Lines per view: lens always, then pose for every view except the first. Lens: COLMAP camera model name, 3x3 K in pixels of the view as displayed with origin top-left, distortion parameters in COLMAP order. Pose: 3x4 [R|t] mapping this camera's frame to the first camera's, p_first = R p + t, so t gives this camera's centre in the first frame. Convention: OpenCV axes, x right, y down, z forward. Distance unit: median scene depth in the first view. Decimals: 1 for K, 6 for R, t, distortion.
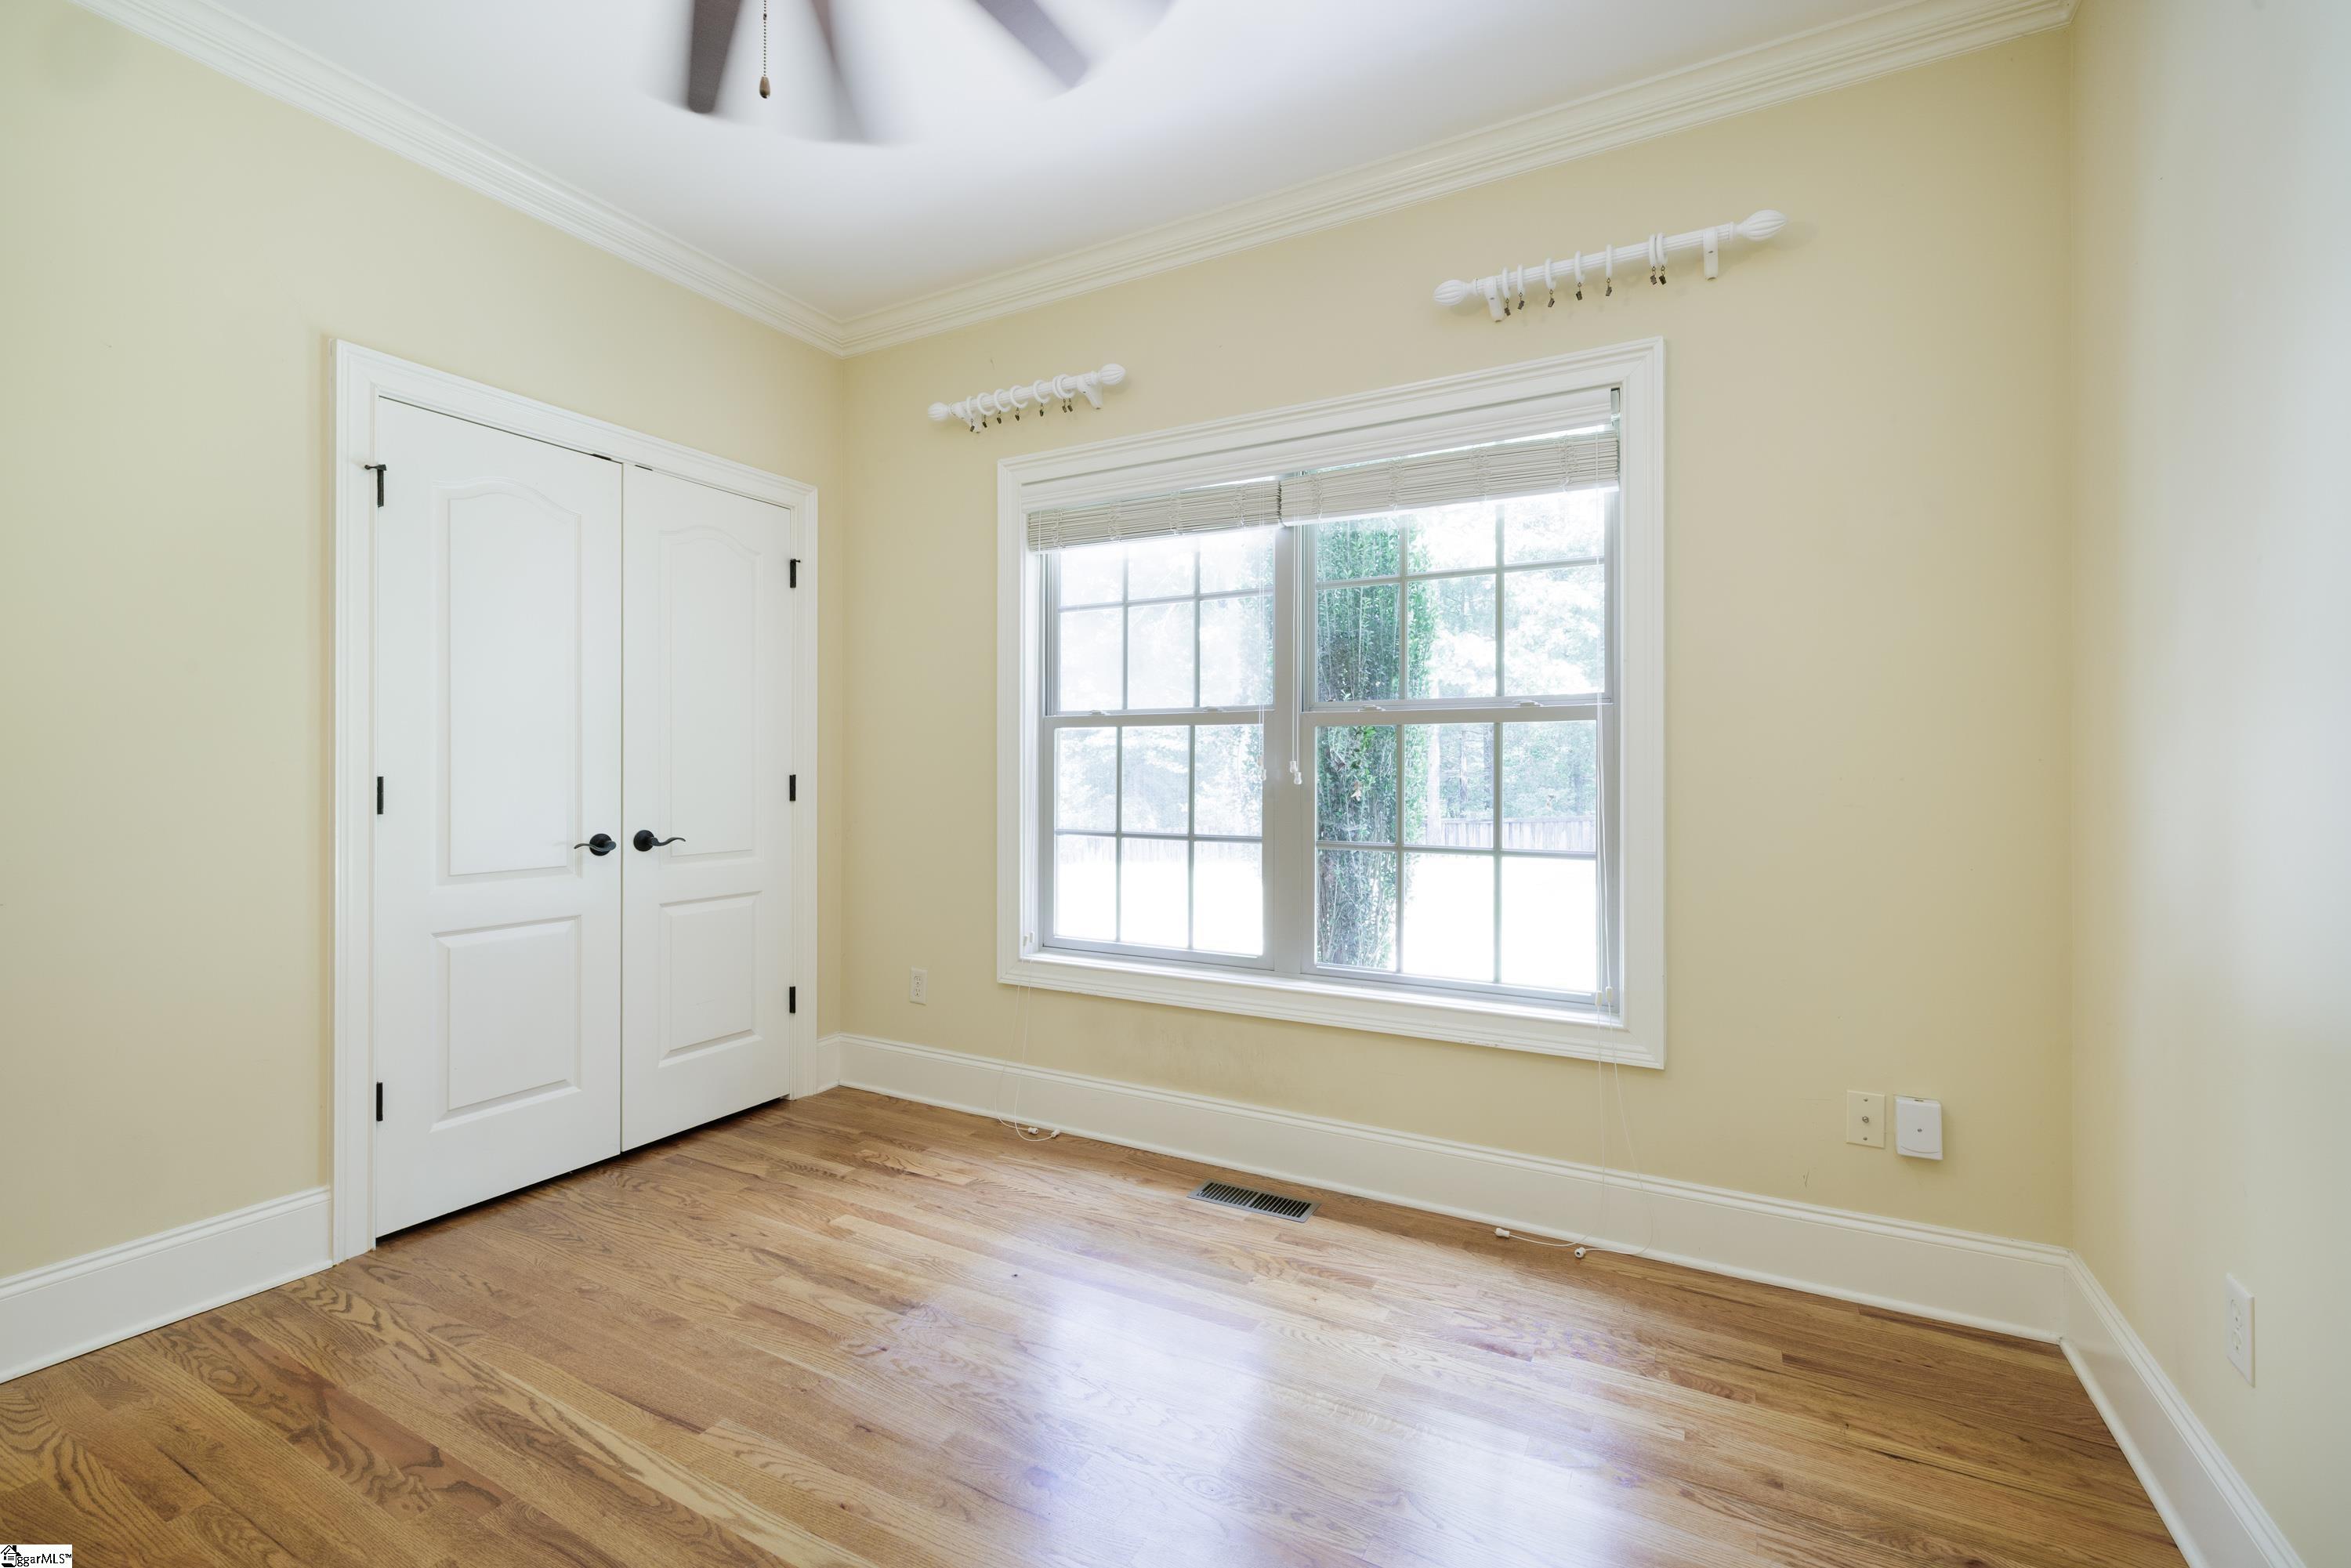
lens RADIAL K [[993.2, 0, 1182.3], [0, 993.2, 781.6], [0, 0, 1]] dist [0.000688, 0.000020]
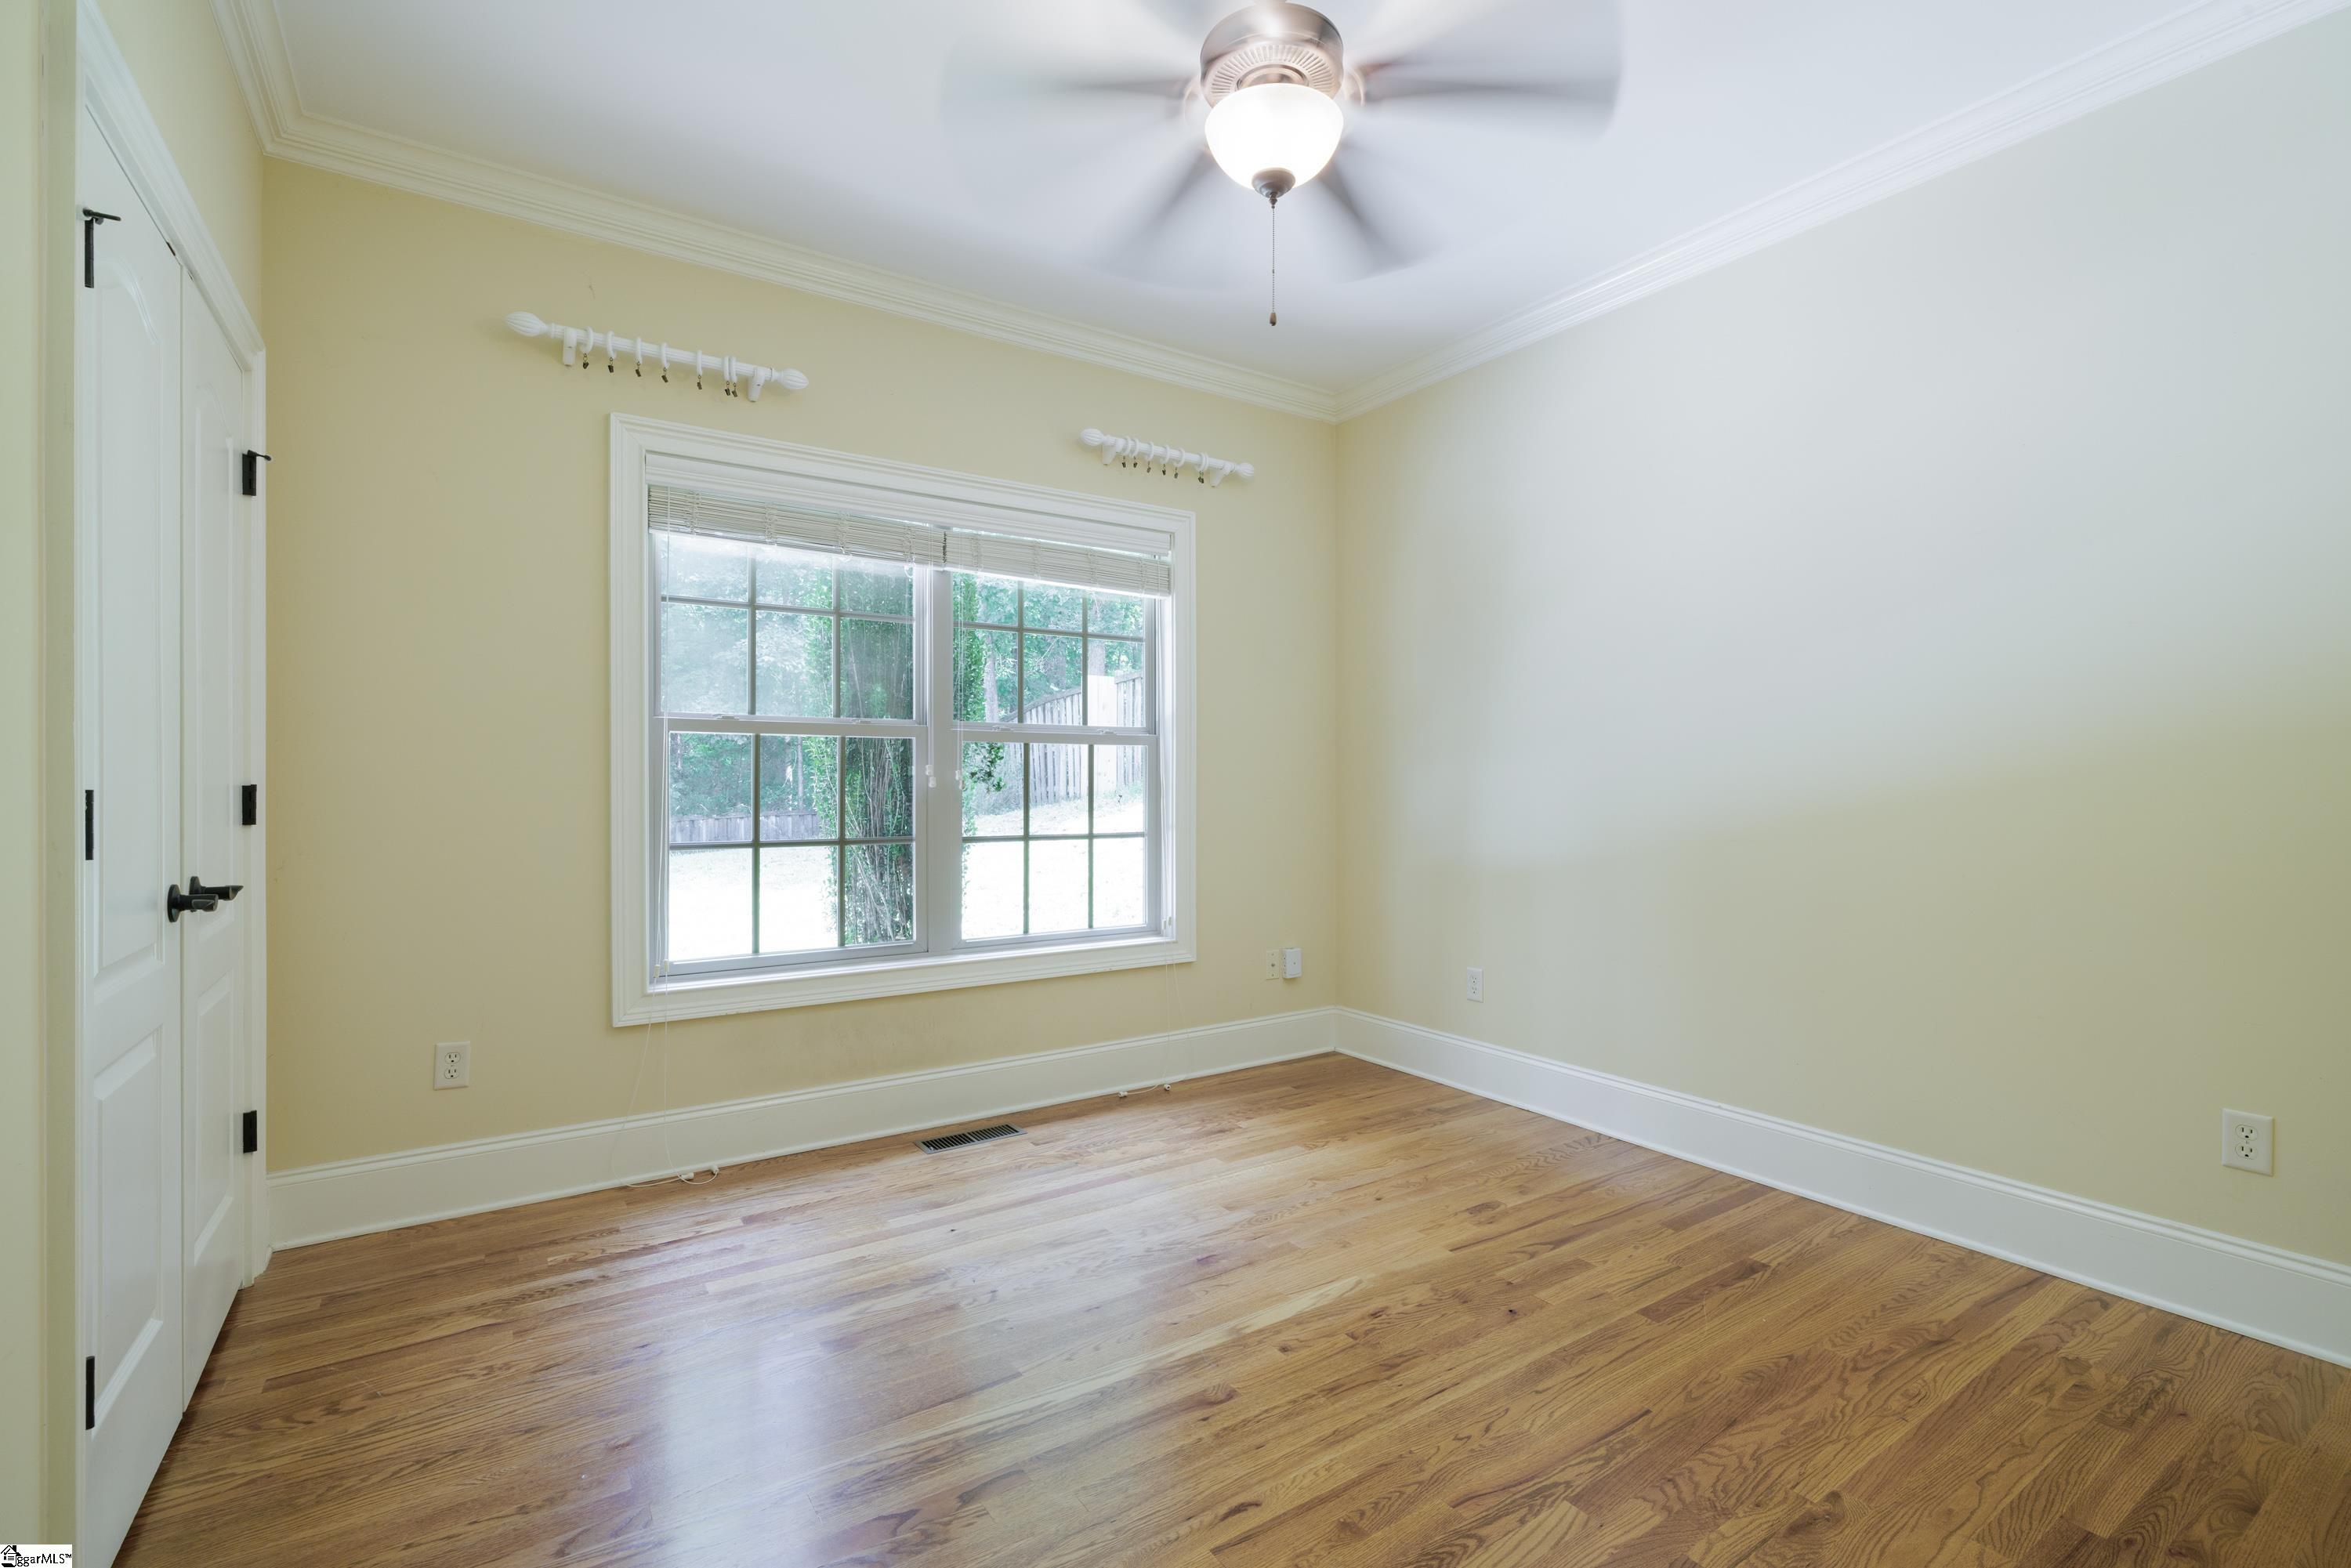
lens RADIAL K [[1052.5, 0, 1184.4], [0, 1052.5, 788.4], [0, 0, 1]] dist [-0.007946, -0.000167]
pose [[0.462532, -0.010196, 0.886544, -0.874832], [0.006479, 0.999946, 0.008120, -0.006780], [-0.886579, 0.001988, 0.462573, 0.176617]]
